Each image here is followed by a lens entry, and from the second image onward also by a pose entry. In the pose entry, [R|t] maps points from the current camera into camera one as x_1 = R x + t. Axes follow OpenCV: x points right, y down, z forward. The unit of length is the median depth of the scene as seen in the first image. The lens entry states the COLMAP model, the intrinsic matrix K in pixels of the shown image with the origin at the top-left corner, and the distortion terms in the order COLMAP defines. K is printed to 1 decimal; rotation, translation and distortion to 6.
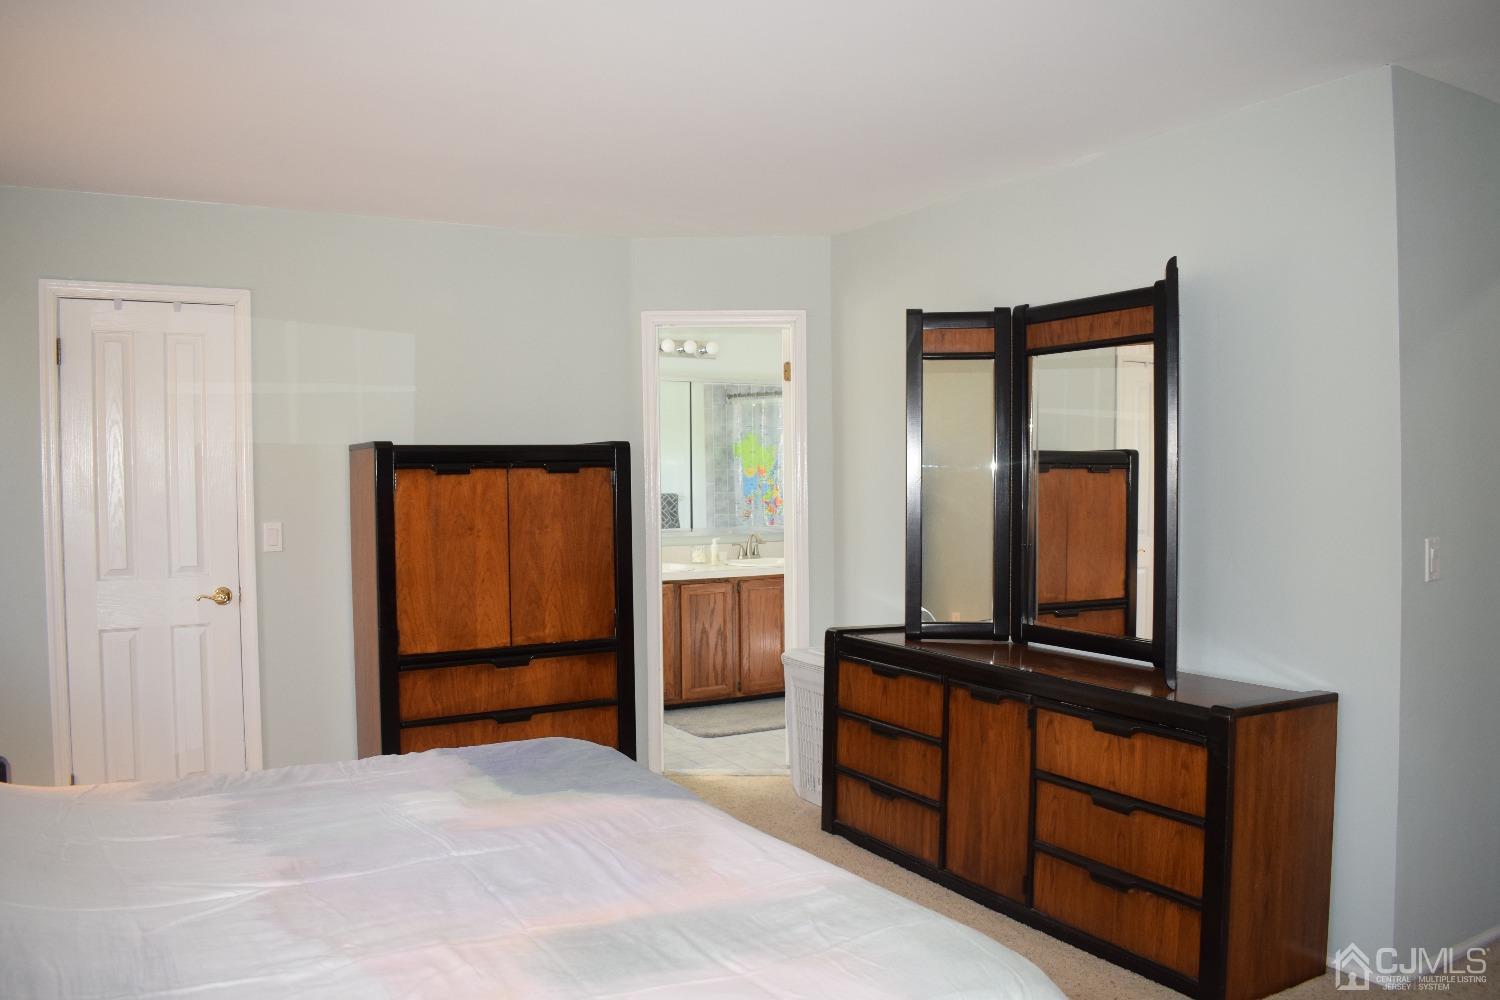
lens RADIAL K [[1172.1, 0, 745.0], [0, 1172.1, 506.2], [0, 0, 1]] dist [-0.085718, 0.000301]
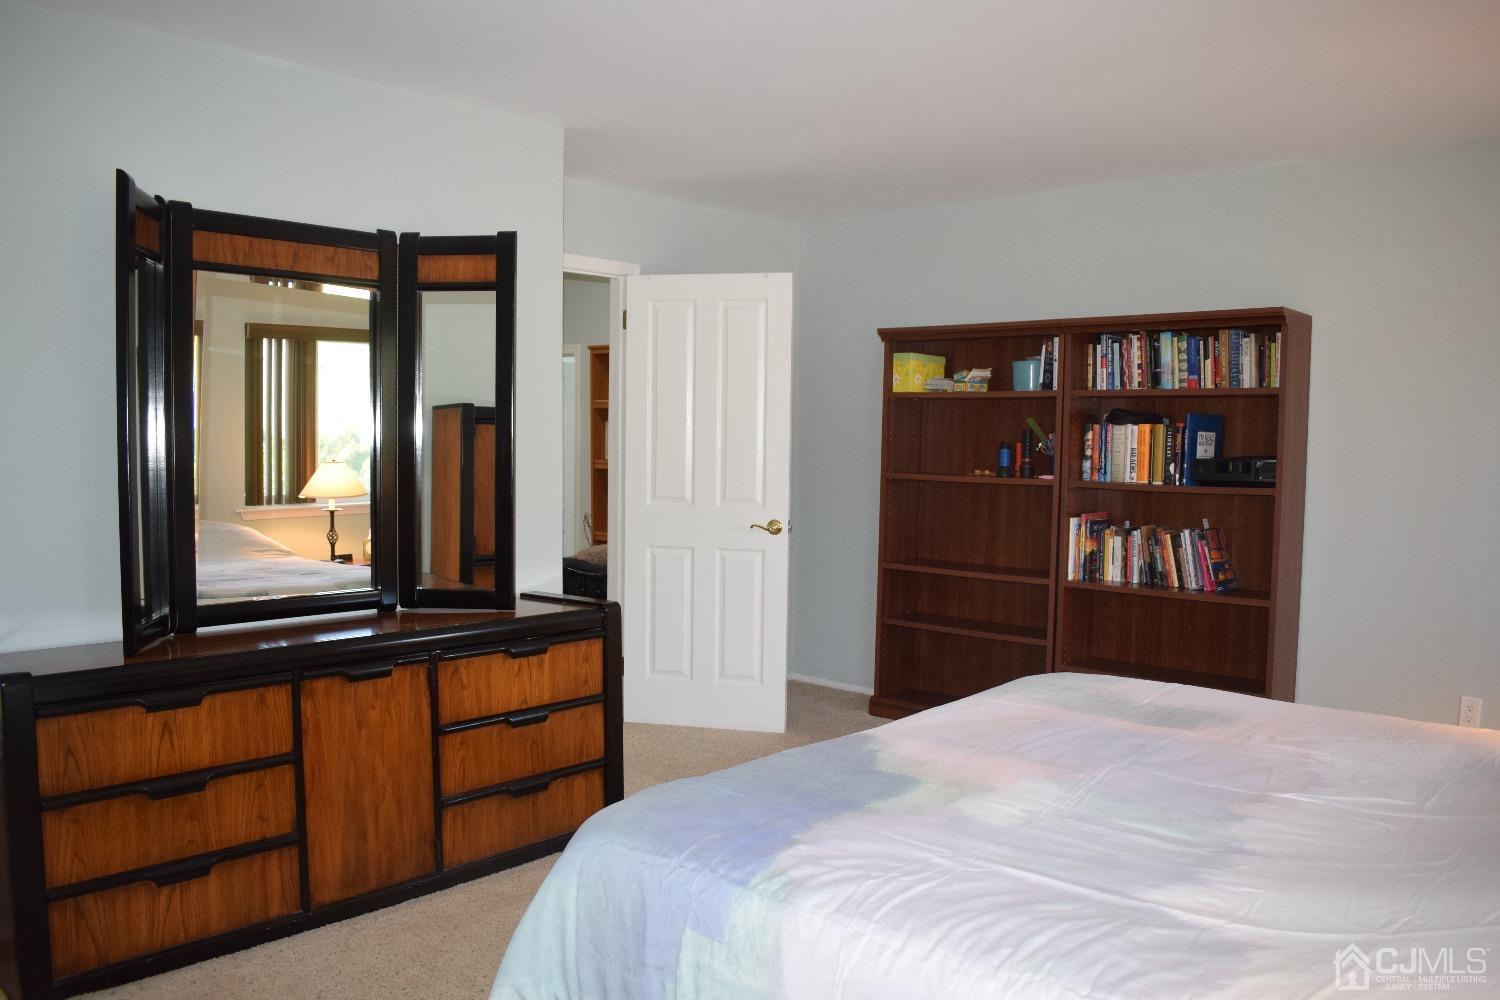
lens RADIAL K [[1172.1, 0, 745.0], [0, 1172.1, 506.2], [0, 0, 1]] dist [-0.085718, 0.000301]
pose [[-0.294414, -0.054993, 0.954094, -0.750984], [0.021978, 0.997689, 0.064288, -0.011335], [-0.955425, 0.039896, -0.292525, 1.060687]]
